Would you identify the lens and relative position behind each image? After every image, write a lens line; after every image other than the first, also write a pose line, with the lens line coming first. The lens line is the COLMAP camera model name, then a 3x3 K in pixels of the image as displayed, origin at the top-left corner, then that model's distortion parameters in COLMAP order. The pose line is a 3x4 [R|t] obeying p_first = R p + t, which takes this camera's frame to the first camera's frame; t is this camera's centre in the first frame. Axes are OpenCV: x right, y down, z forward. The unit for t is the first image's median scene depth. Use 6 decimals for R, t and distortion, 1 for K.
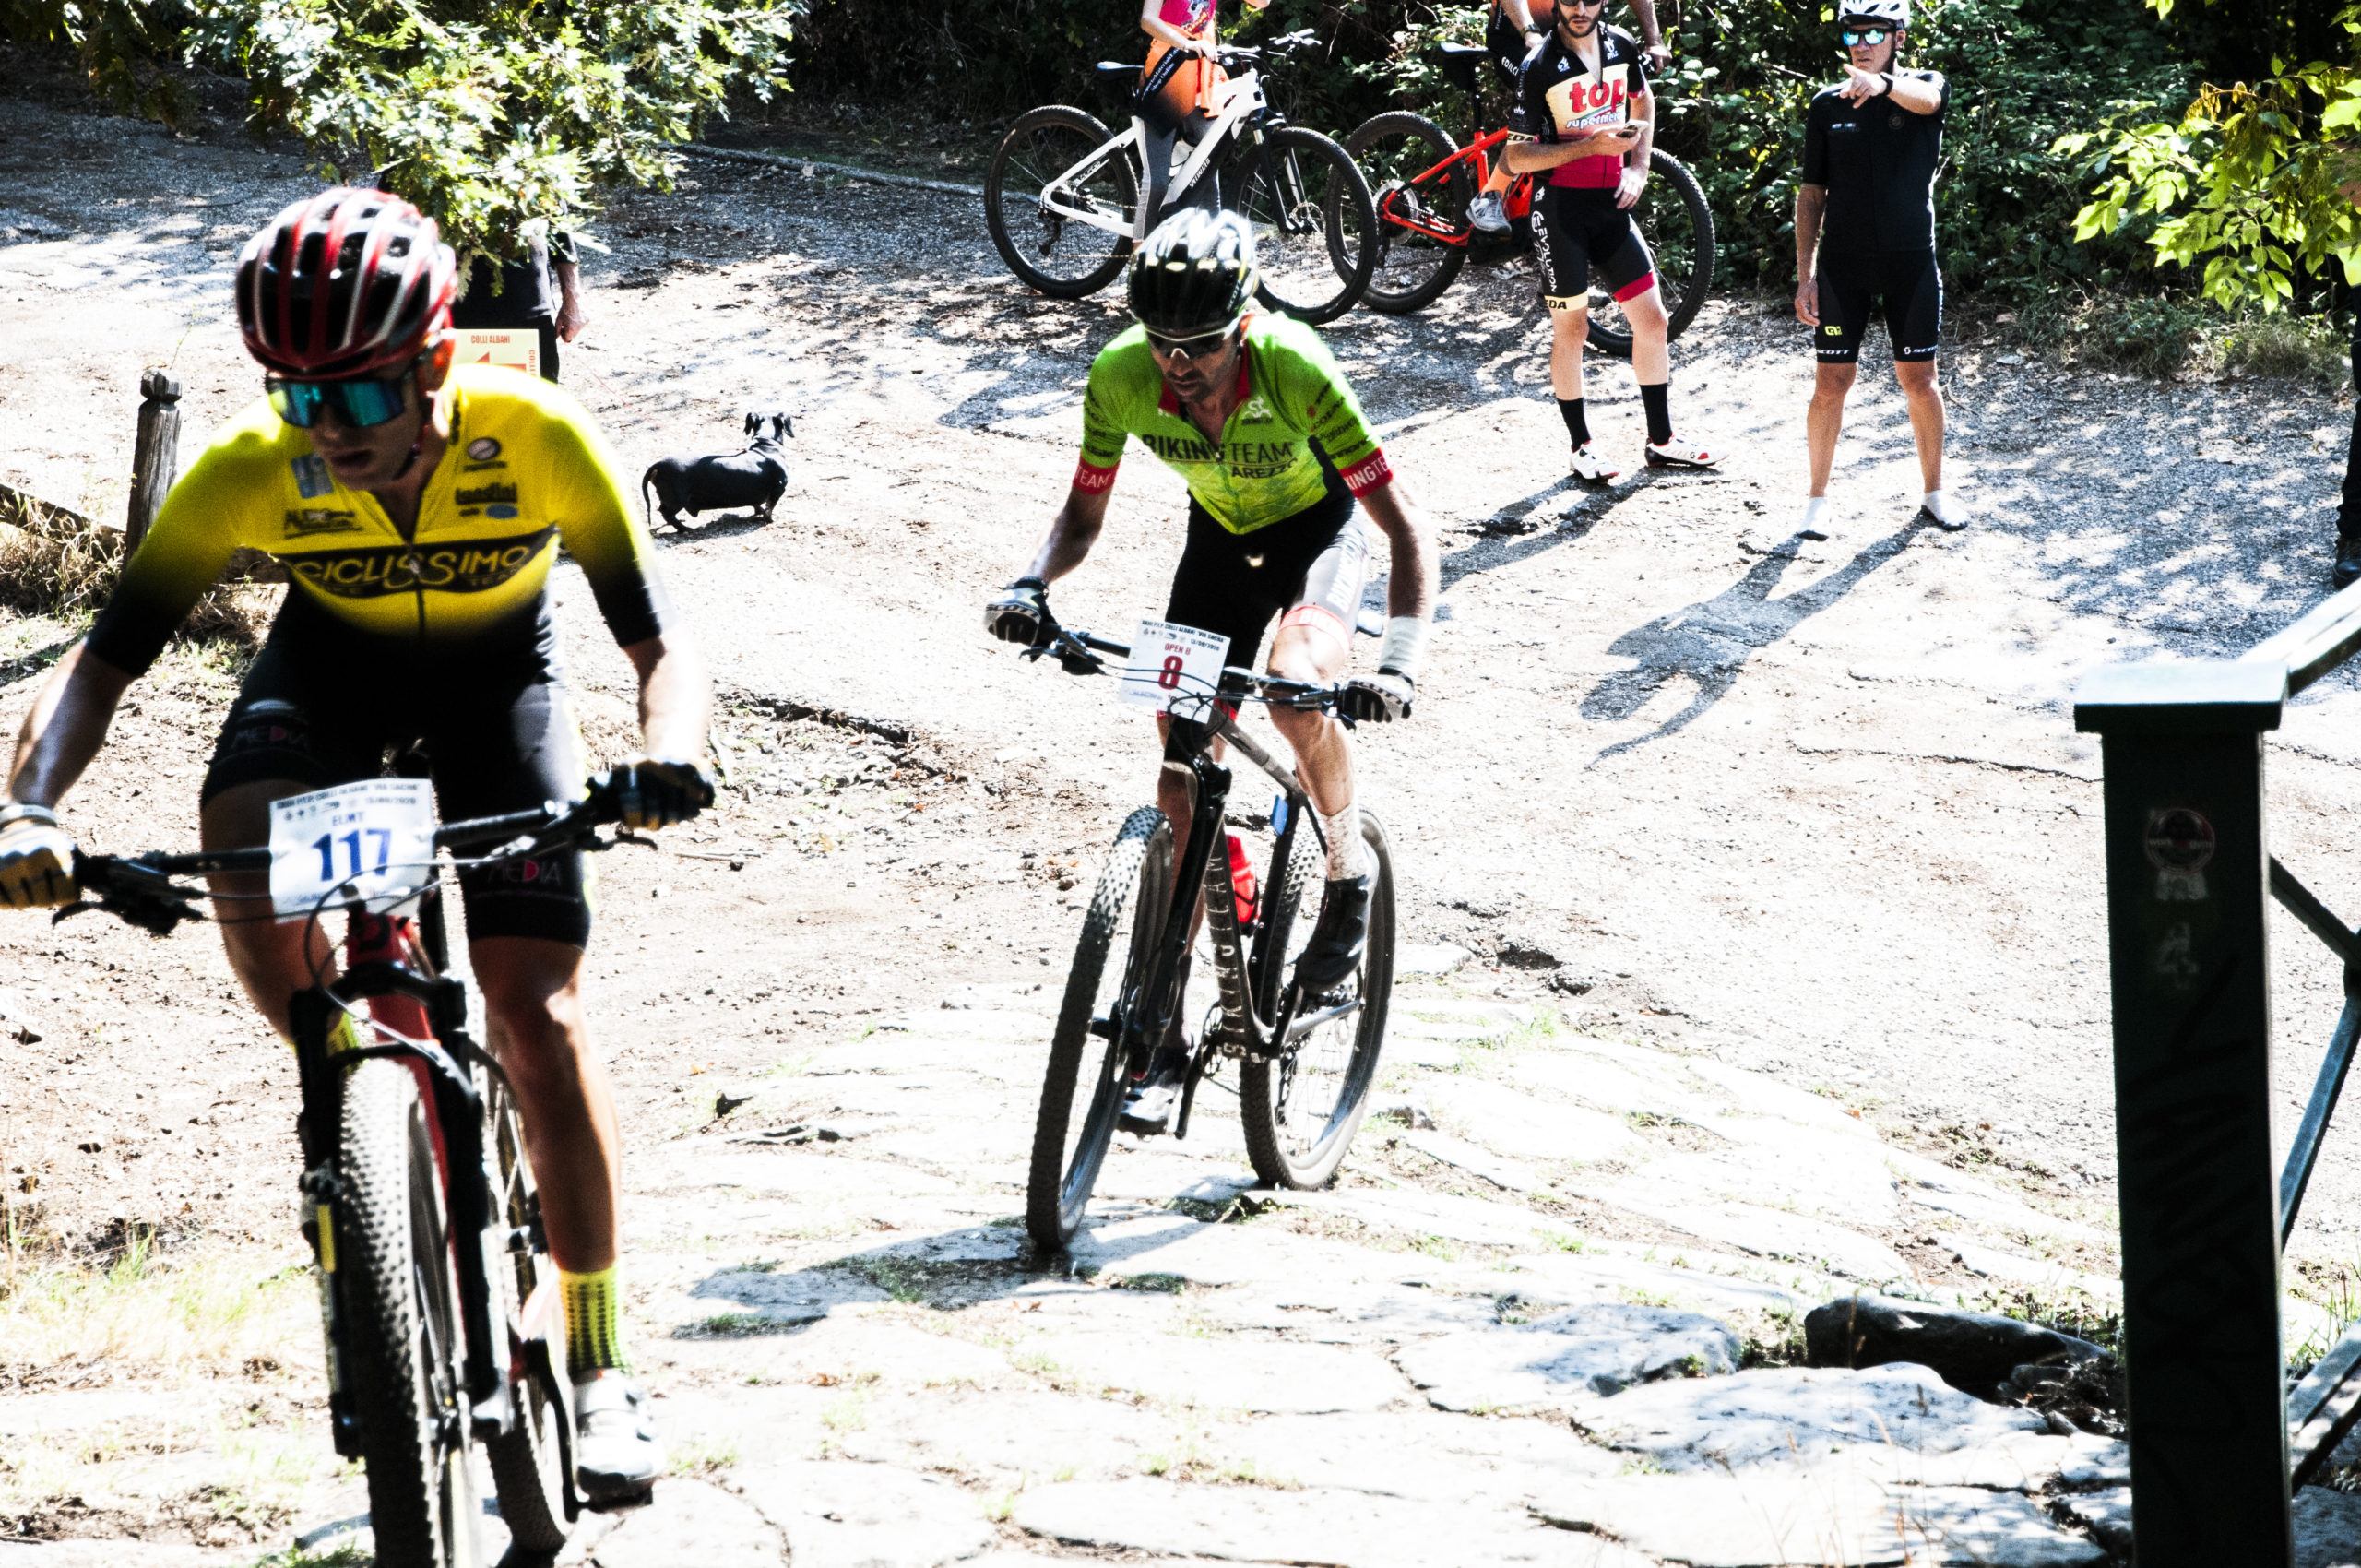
lens RADIAL K [[5079.3, 0, 1177.1], [0, 5079.3, 804.4], [0, 0, 1]] dist [0.299505, 0.000000]
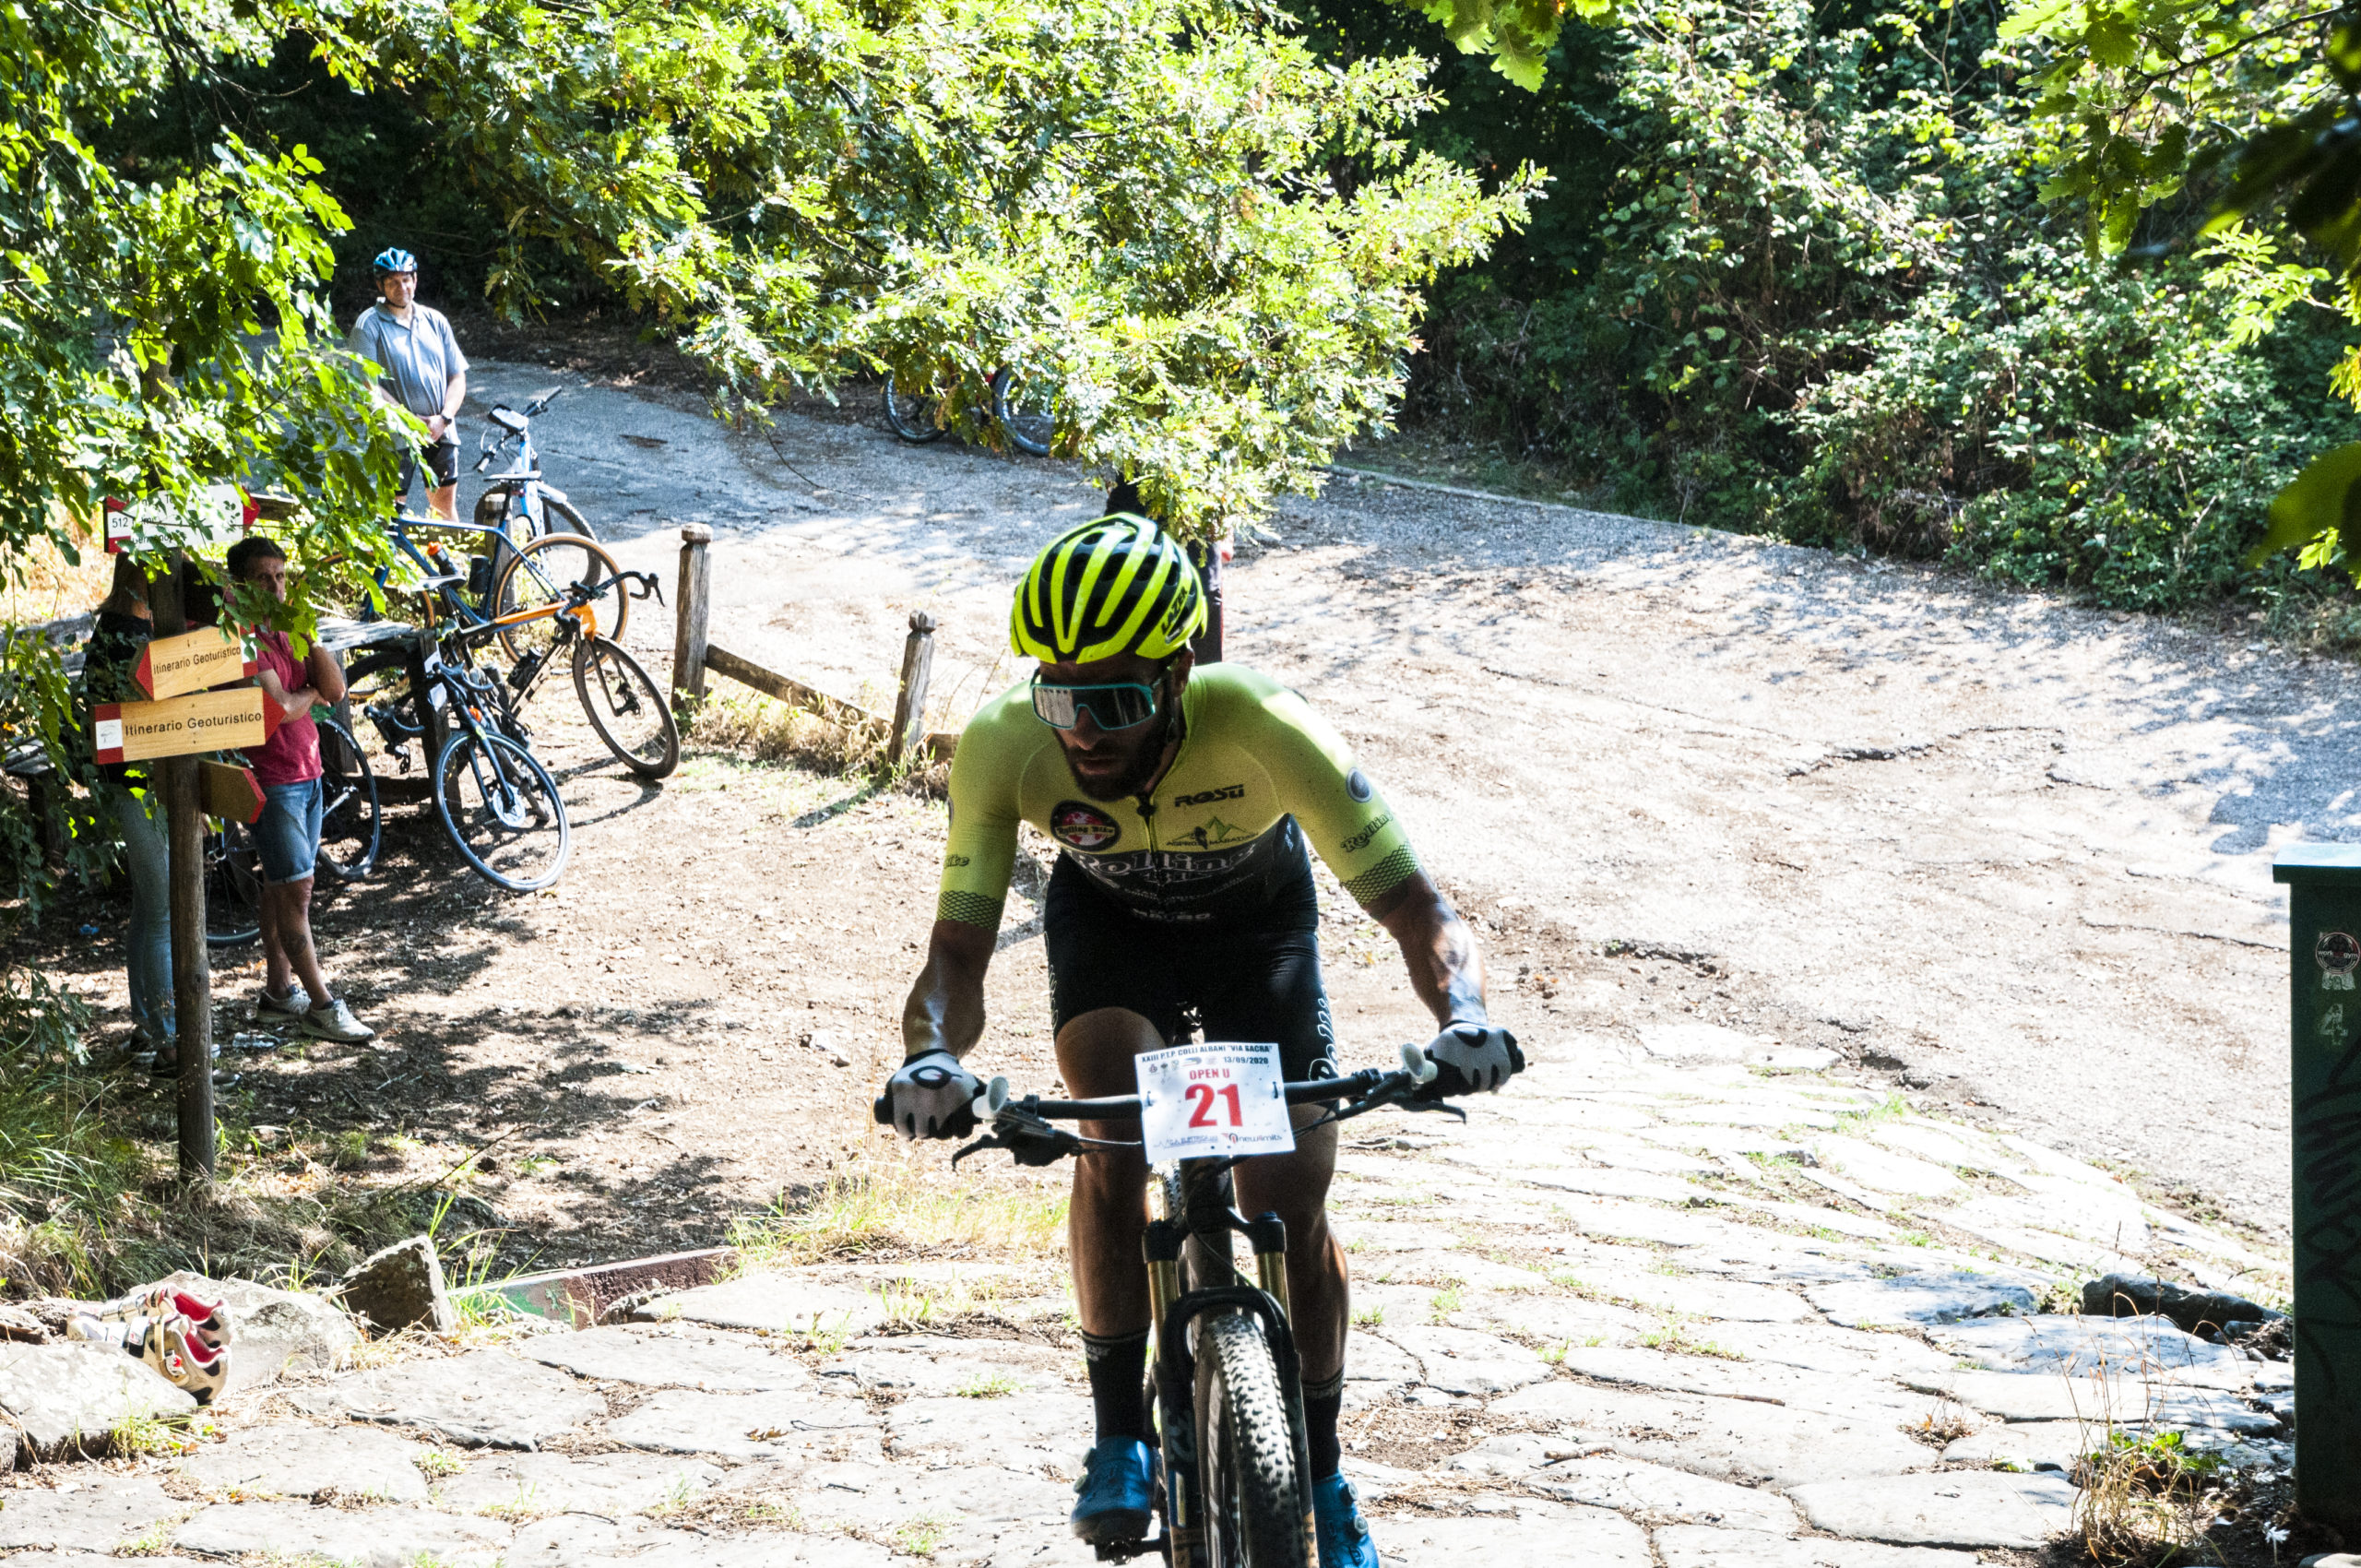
lens RADIAL K [[4028.3, 0, 1198.0], [0, 4028.3, 820.7], [0, 0, 1]] dist [0.213241, 0.000000]
pose [[0.994813, 0.040885, -0.093140, -0.015670], [-0.044194, 0.998453, -0.033749, 0.009220], [0.091616, 0.037690, 0.995081, -0.115174]]
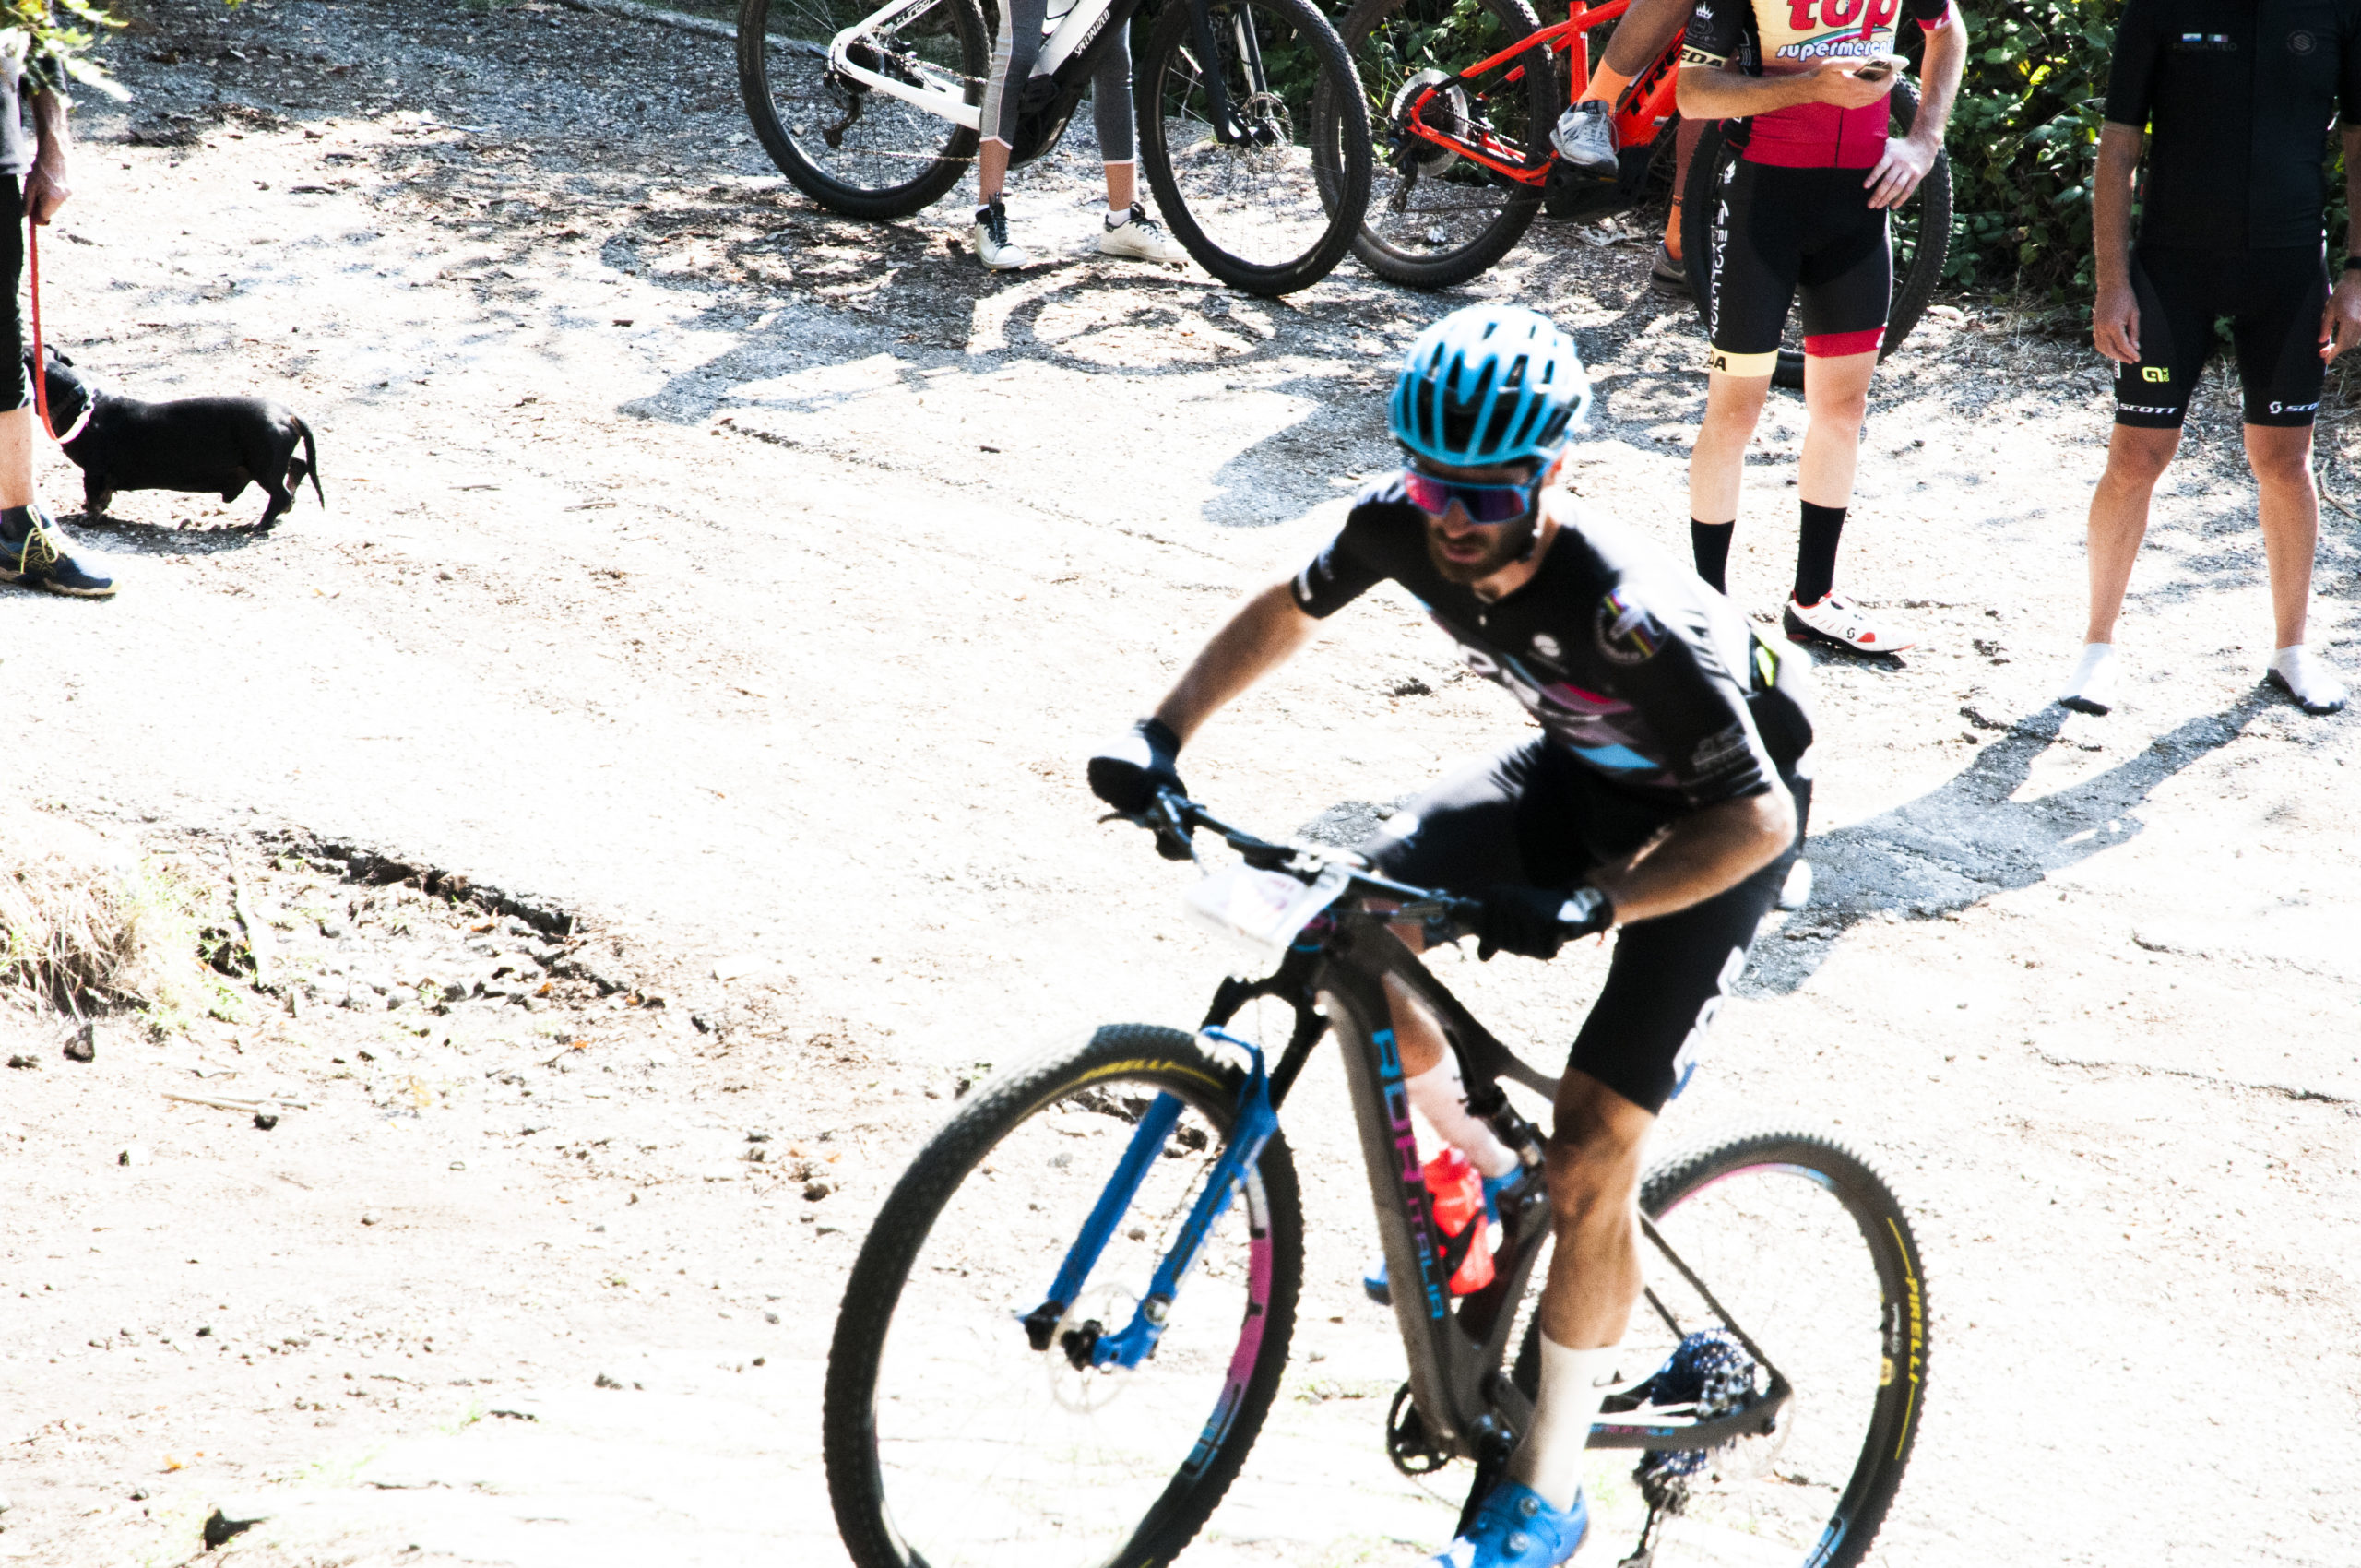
lens RADIAL K [[8298.2, 0, 1174.6], [0, 8298.2, 821.3], [0, 0, 1]] dist [0.734762, 0.000000]
pose [[0.996984, 0.074334, 0.022305, -0.004690], [-0.073647, 0.996827, -0.030206, -0.001164], [-0.024479, 0.028472, 0.999295, 0.014628]]
